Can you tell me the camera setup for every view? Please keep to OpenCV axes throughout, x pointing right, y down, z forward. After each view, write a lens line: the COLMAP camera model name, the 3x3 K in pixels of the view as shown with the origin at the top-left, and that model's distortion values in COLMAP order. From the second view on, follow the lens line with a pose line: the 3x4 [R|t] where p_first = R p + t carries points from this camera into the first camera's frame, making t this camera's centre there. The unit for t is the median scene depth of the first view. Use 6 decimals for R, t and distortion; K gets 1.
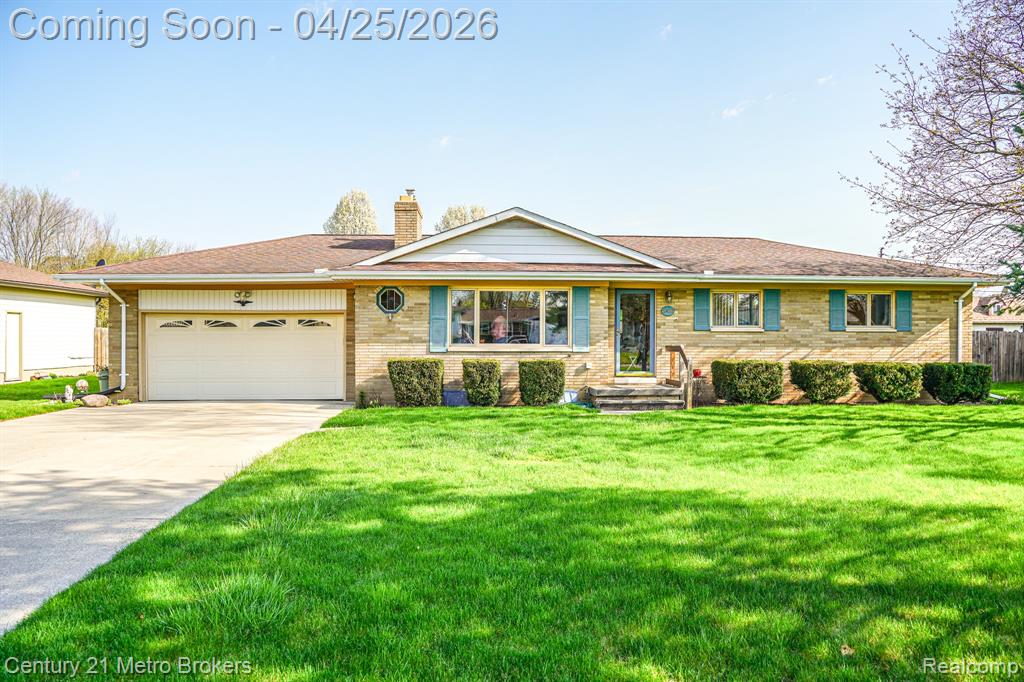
lens RADIAL K [[832.8, 0, 518.1], [0, 832.8, 338.1], [0, 0, 1]] dist [-0.106847, 0.068017]
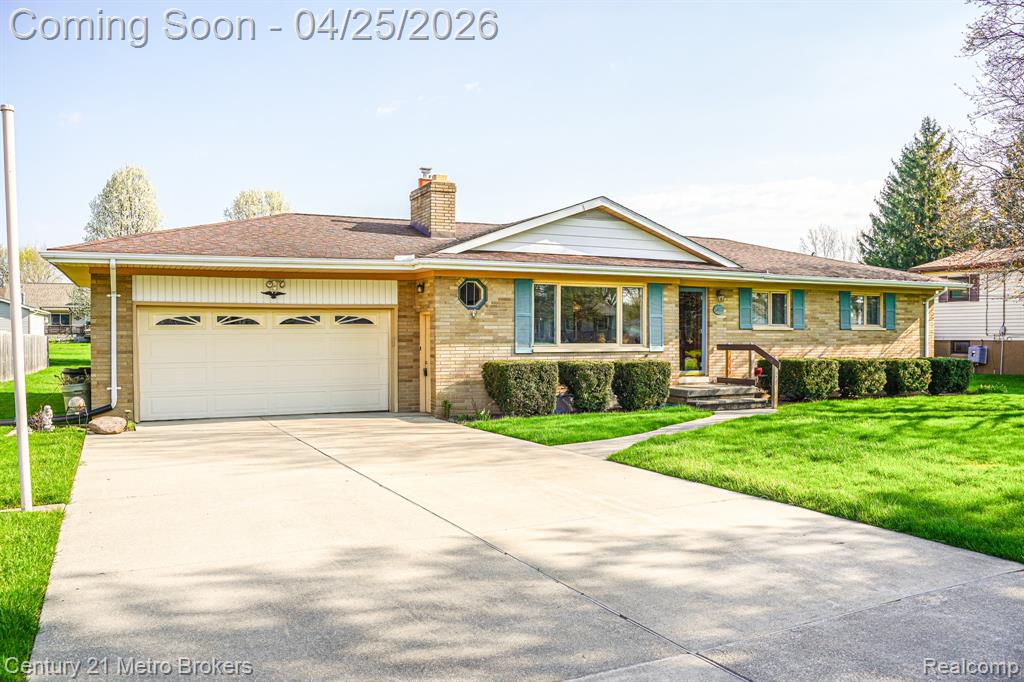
lens RADIAL K [[832.8, 0, 512.6], [0, 832.8, 341.8], [0, 0, 1]] dist [-0.106847, 0.068017]
pose [[0.926343, -0.005836, 0.376636, -0.425792], [0.002360, 0.999950, 0.009690, -0.004062], [-0.376674, -0.008087, 0.926311, 0.170208]]
